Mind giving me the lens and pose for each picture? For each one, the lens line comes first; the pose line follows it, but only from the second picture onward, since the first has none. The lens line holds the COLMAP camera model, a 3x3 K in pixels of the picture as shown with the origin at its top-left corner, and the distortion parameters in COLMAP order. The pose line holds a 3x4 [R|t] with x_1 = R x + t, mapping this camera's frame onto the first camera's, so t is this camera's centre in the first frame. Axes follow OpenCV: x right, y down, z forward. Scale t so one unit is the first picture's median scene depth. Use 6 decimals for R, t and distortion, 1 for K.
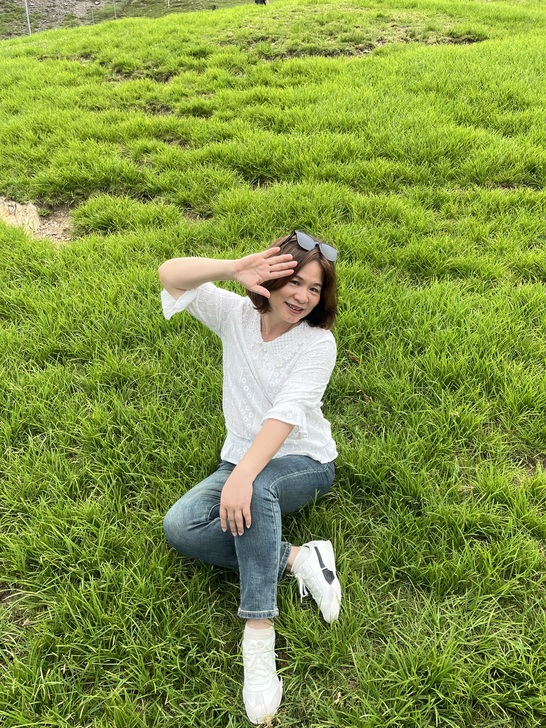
lens RADIAL K [[576.3, 0, 269.9], [0, 576.3, 366.1], [0, 0, 1]] dist [0.031875, -0.039658]
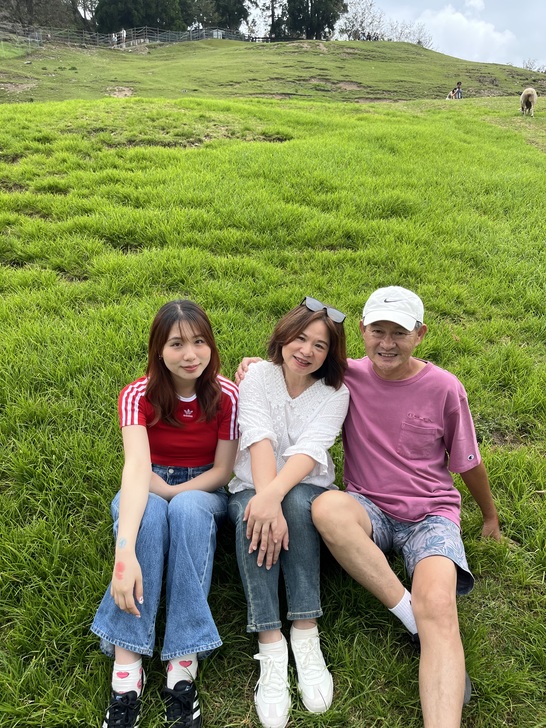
lens RADIAL K [[545.6, 0, 269.8], [0, 545.6, 368.4], [0, 0, 1]] dist [0.045225, -0.071085]
pose [[0.954214, -0.076475, 0.289185, -0.073810], [0.108600, 0.989370, -0.096706, 0.041463], [-0.278716, 0.123684, 0.952376, -0.058875]]
